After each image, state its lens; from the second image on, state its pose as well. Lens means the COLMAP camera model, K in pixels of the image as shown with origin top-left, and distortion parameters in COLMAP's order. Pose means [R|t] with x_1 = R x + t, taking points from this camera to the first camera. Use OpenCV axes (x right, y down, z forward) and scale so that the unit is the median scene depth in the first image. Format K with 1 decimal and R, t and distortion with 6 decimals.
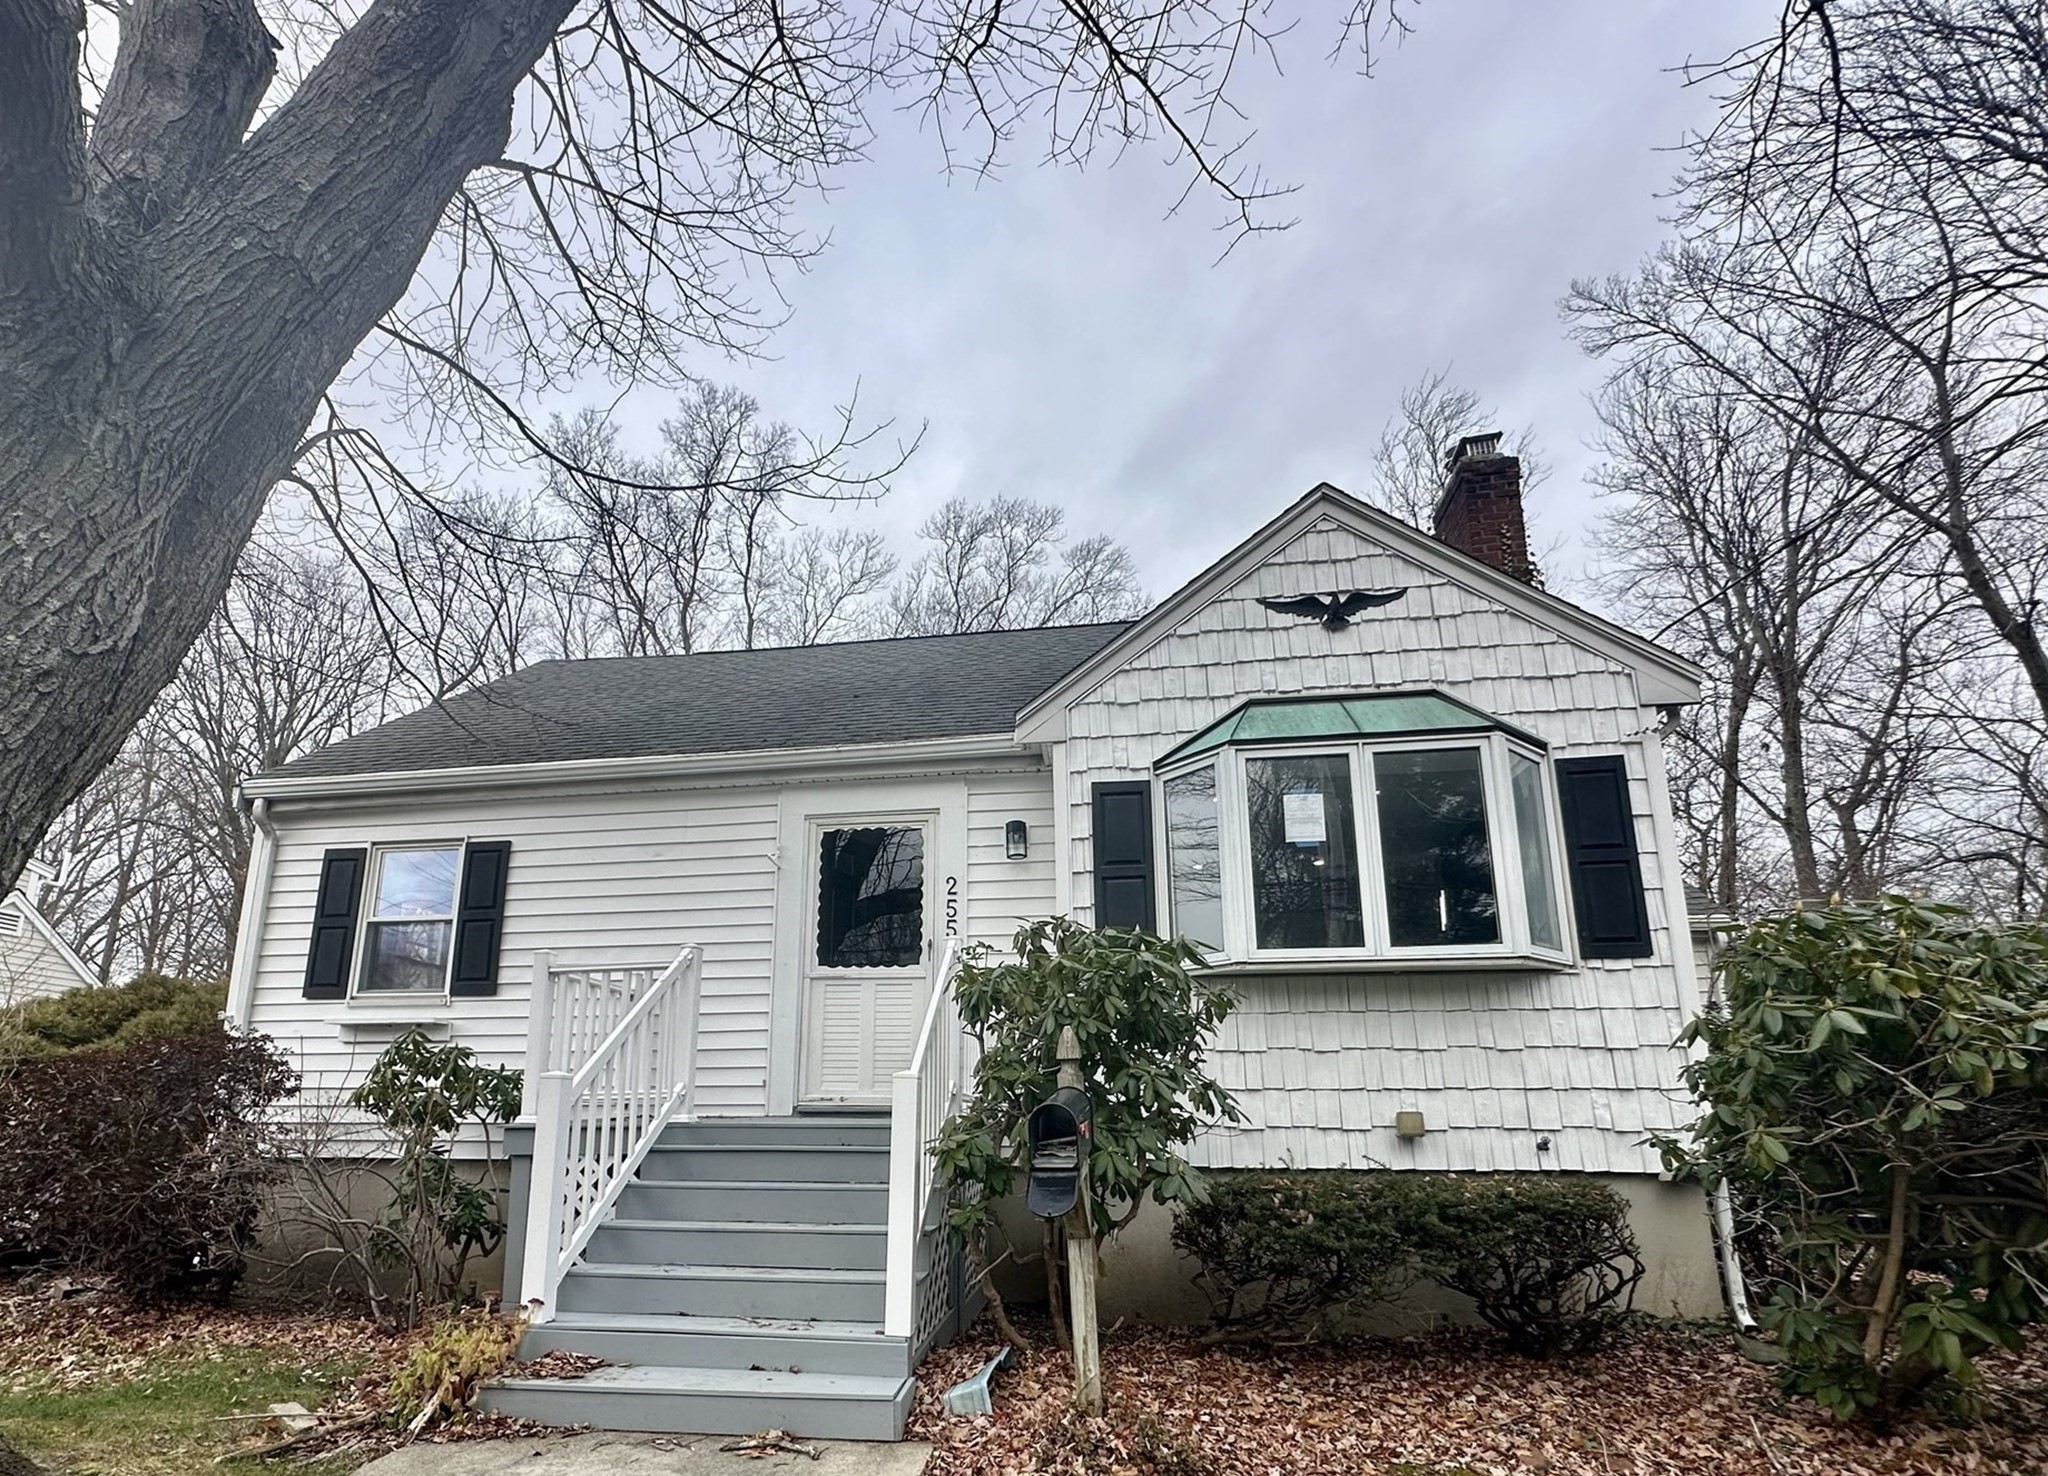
lens RADIAL K [[1183.8, 0, 1024.0], [0, 1183.8, 738.0], [0, 0, 1]] dist [-0.004827, -0.000180]
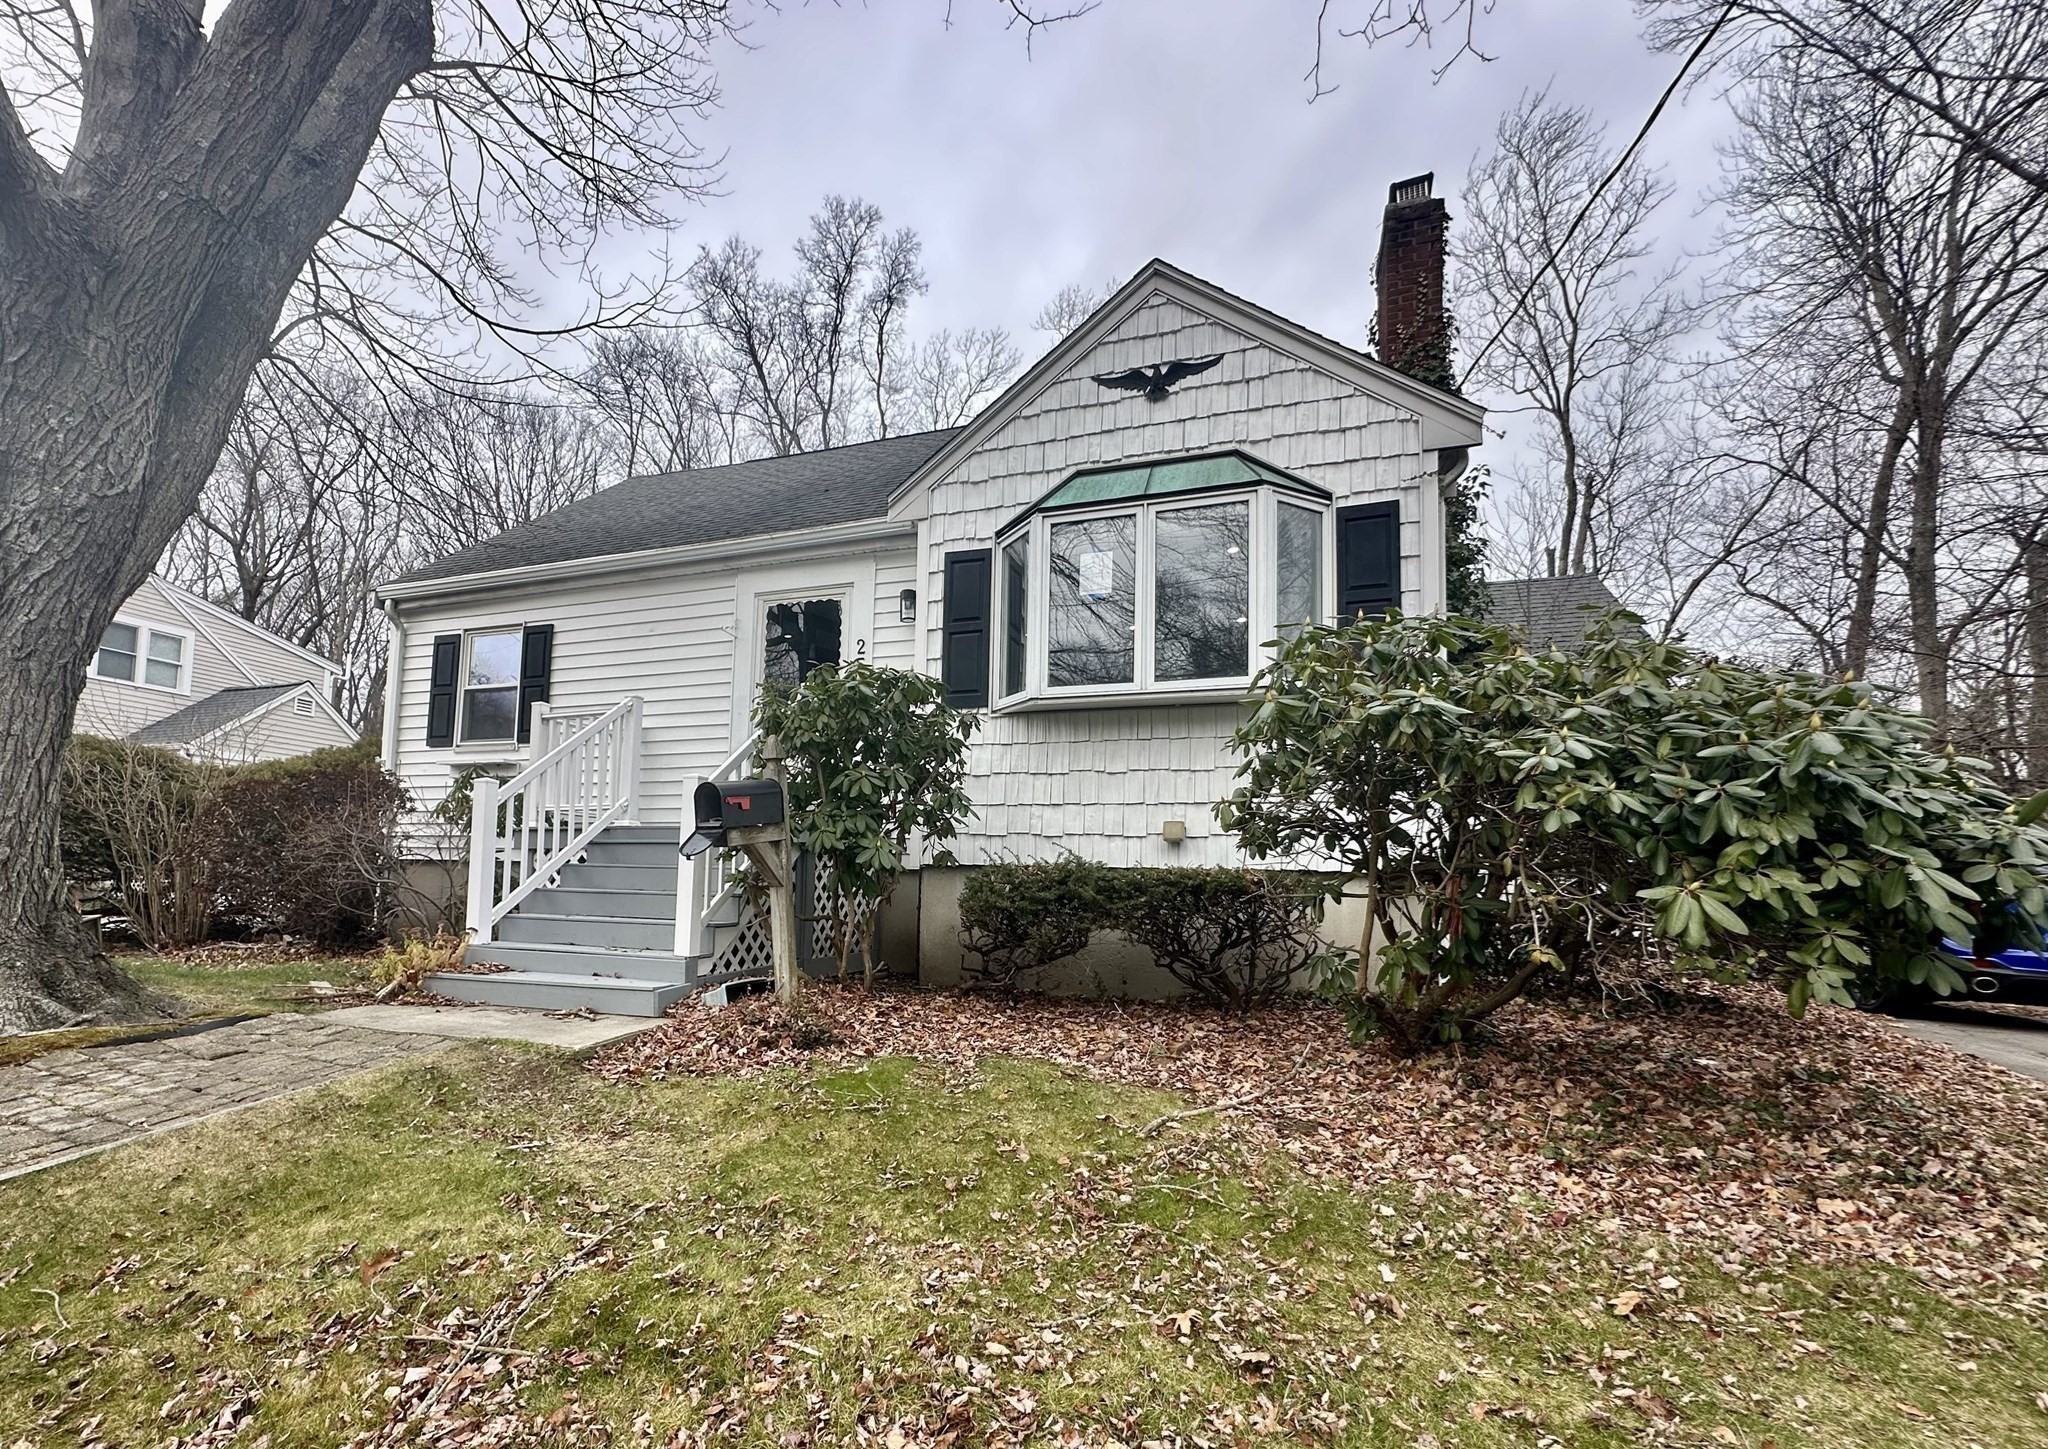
lens RADIAL K [[1195.6, 0, 1024.0], [0, 1195.6, 724.5], [0, 0, 1]] dist [-0.001708, -0.001247]
pose [[0.966844, -0.015434, -0.254900, 0.419271], [0.055620, 0.986935, 0.151211, 0.030118], [0.249236, -0.160375, 0.955071, -0.130015]]
